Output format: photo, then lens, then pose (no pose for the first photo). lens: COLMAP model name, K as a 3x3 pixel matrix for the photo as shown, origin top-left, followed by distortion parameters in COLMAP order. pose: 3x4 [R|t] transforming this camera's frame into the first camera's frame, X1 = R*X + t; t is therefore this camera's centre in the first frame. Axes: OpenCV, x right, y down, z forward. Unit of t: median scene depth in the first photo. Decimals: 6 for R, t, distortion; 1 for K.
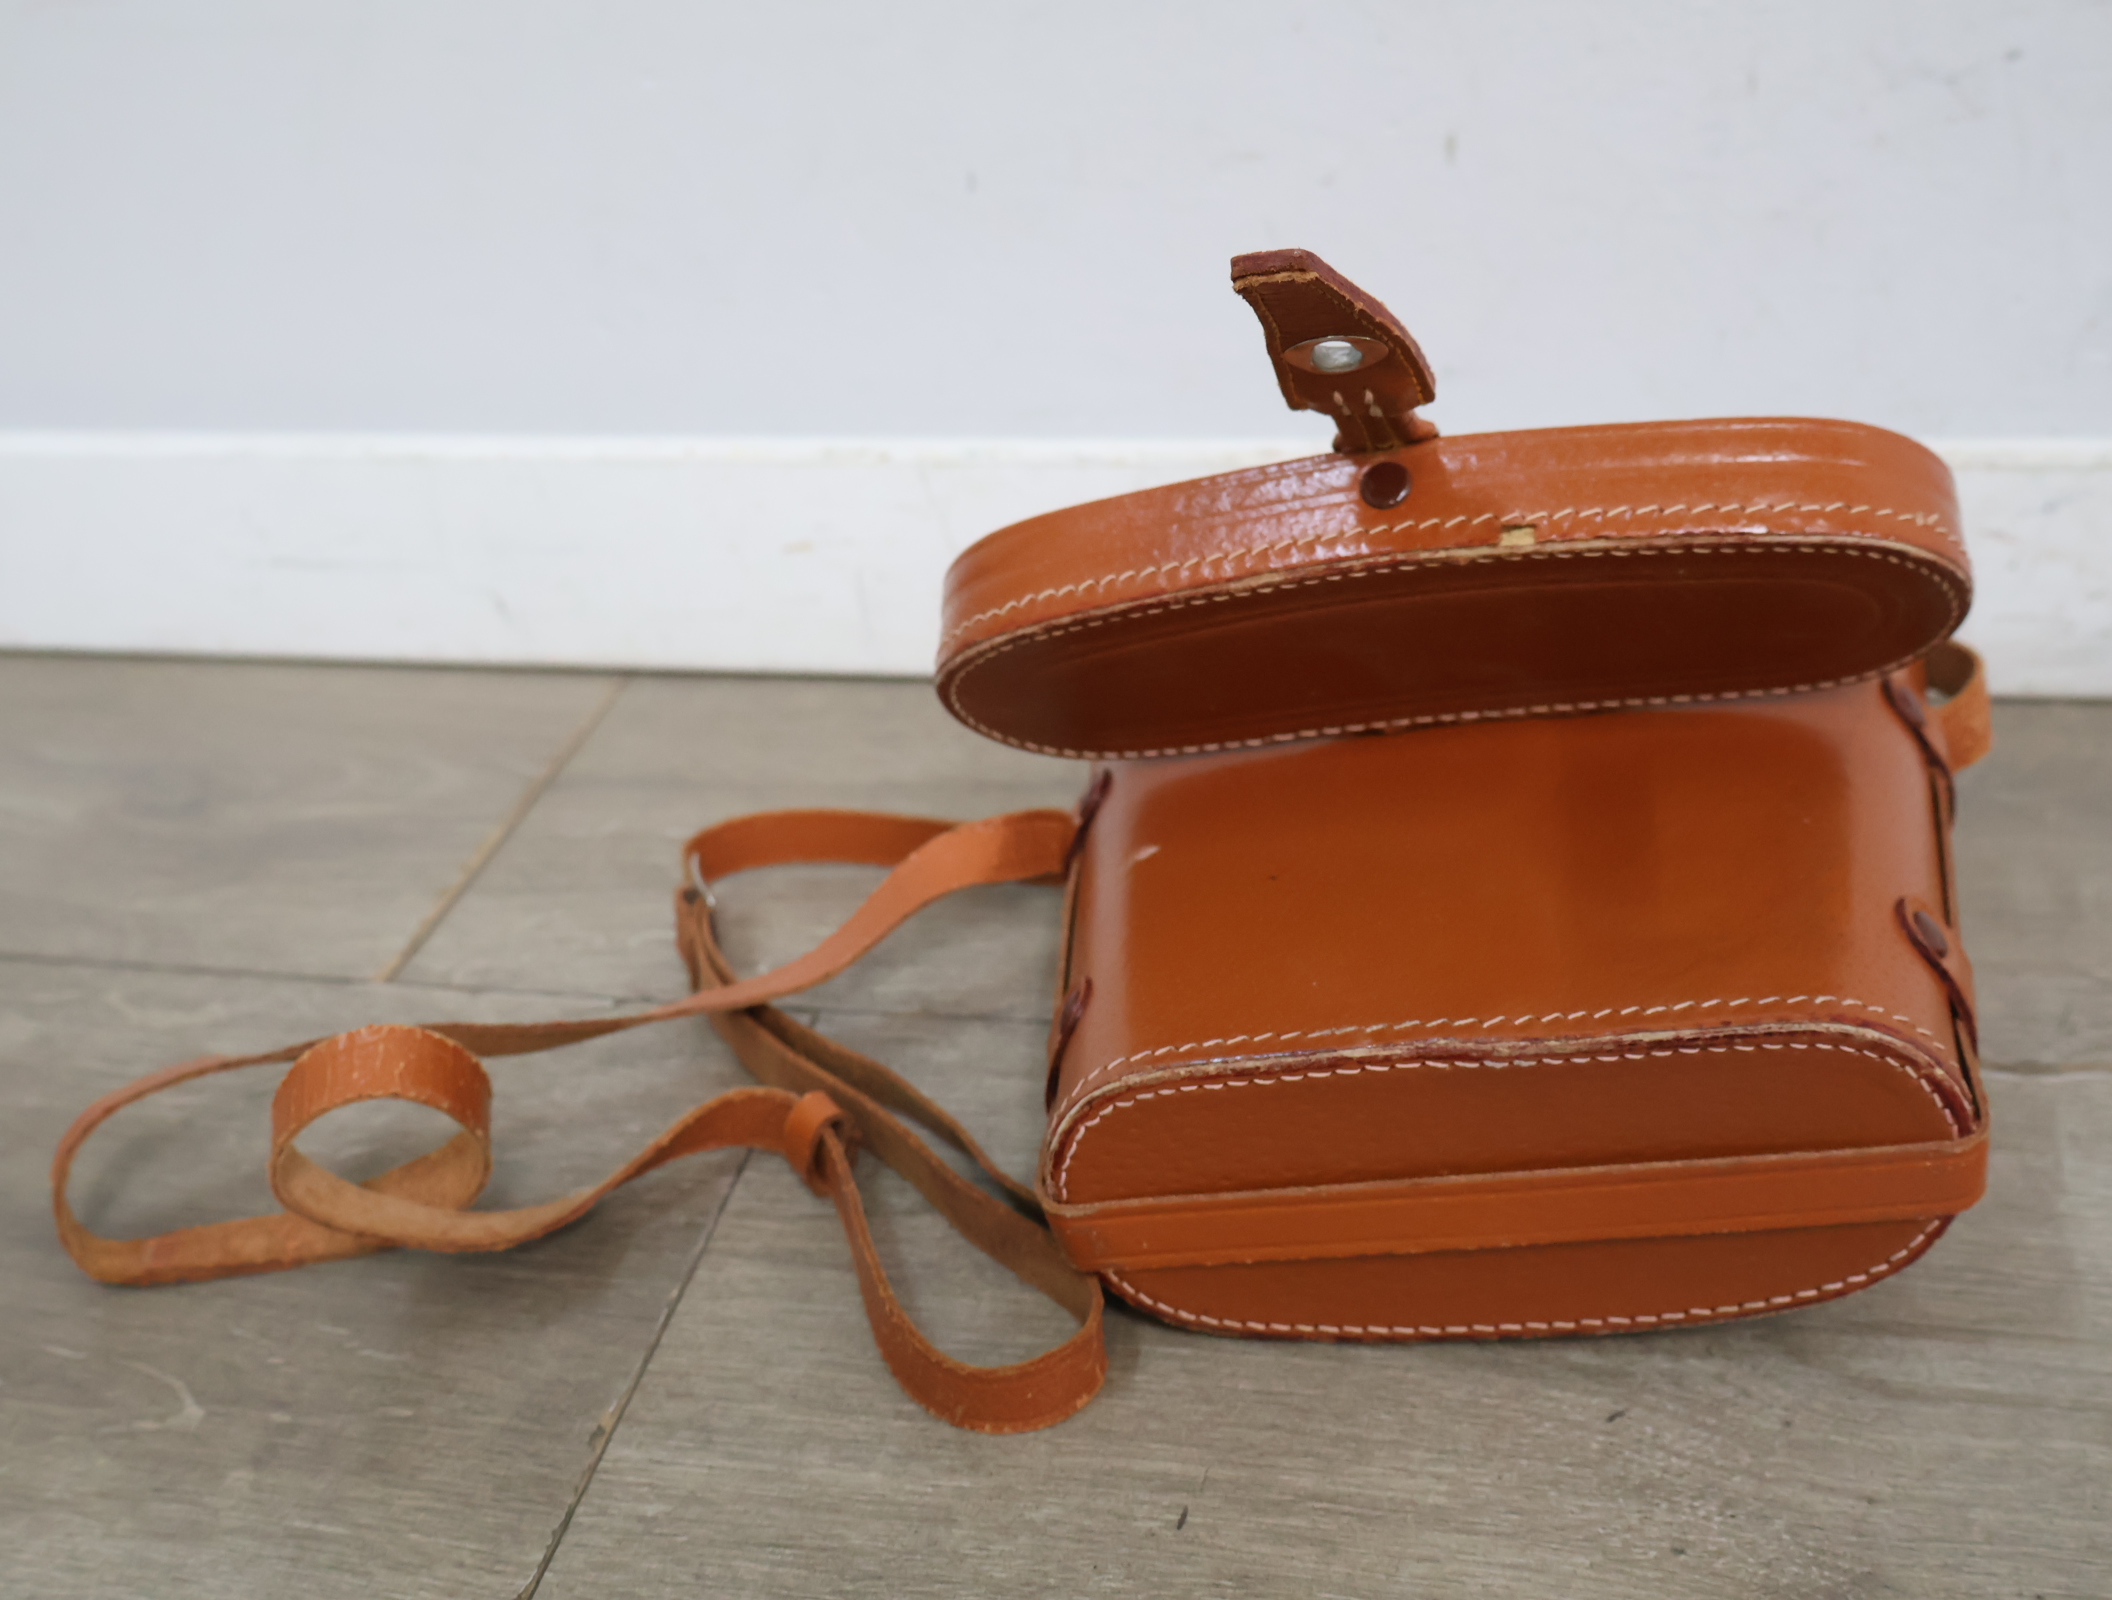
lens RADIAL K [[2497.7, 0, 1046.2], [0, 2497.7, 792.1], [0, 0, 1]] dist [0.000425, 0.000000]
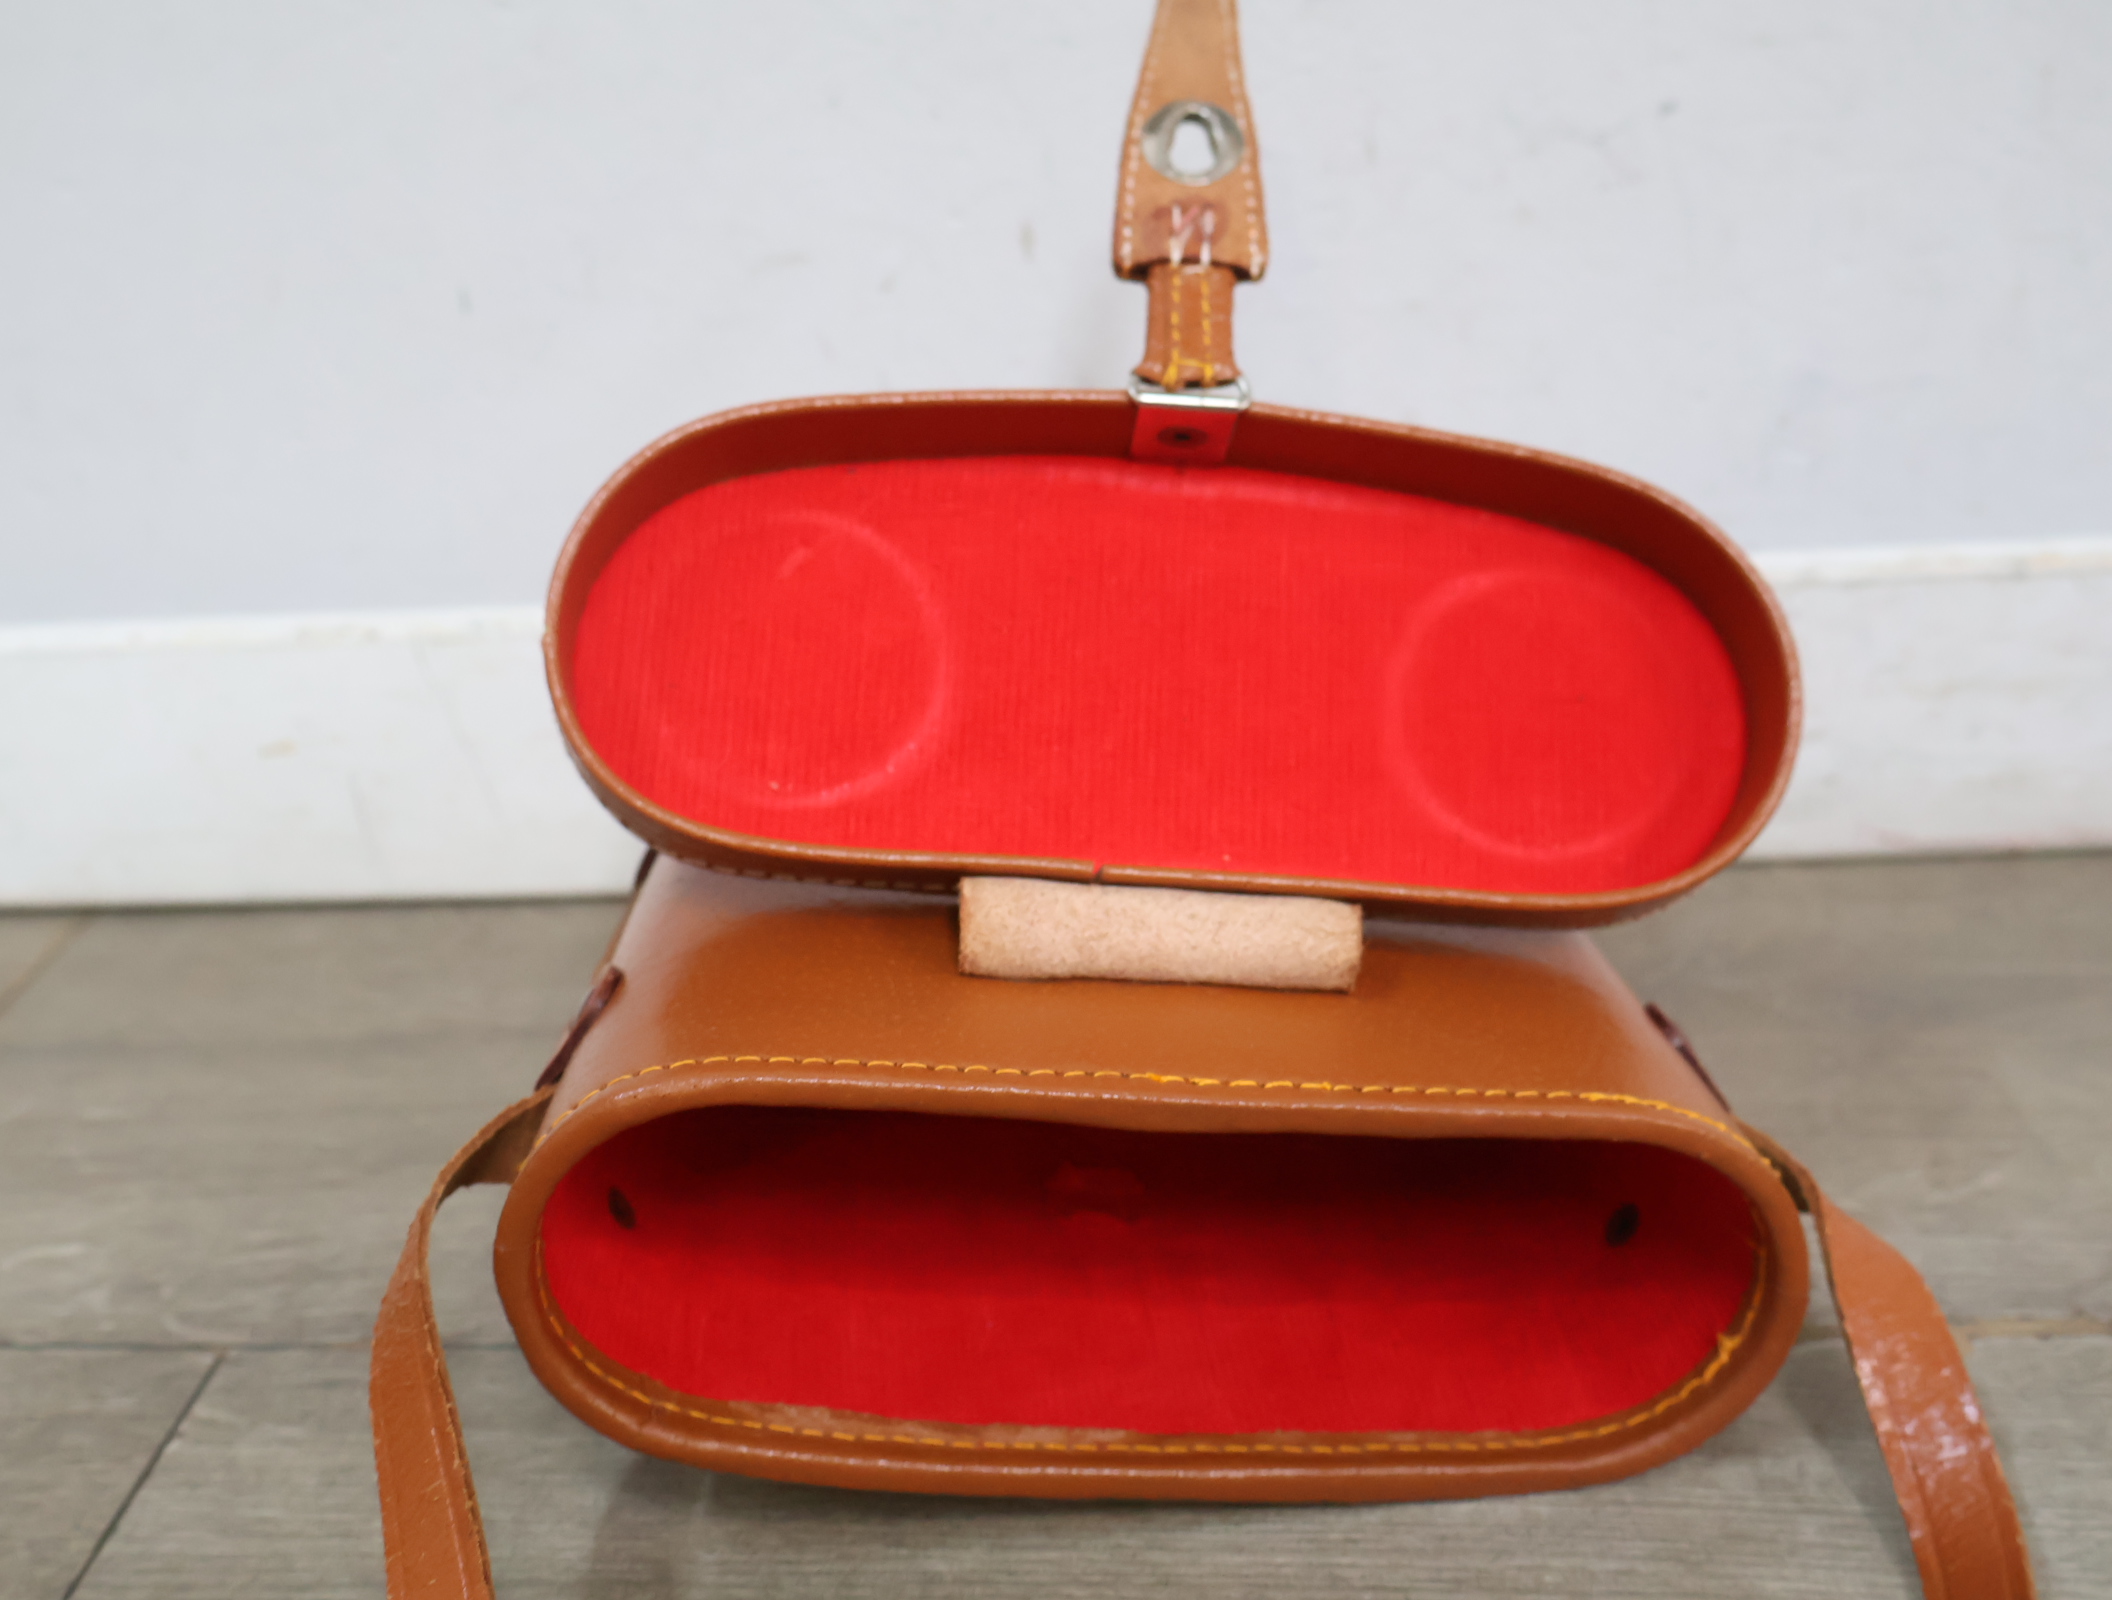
lens RADIAL K [[2497.7, 0, 1058.0], [0, 2497.7, 786.0], [0, 0, 1]] dist [0.000425, 0.000000]
pose [[0.995312, -0.045637, 0.085268, 0.131297], [0.052403, 0.995506, -0.078878, -0.012480], [-0.081285, 0.082977, 0.993231, 0.257727]]
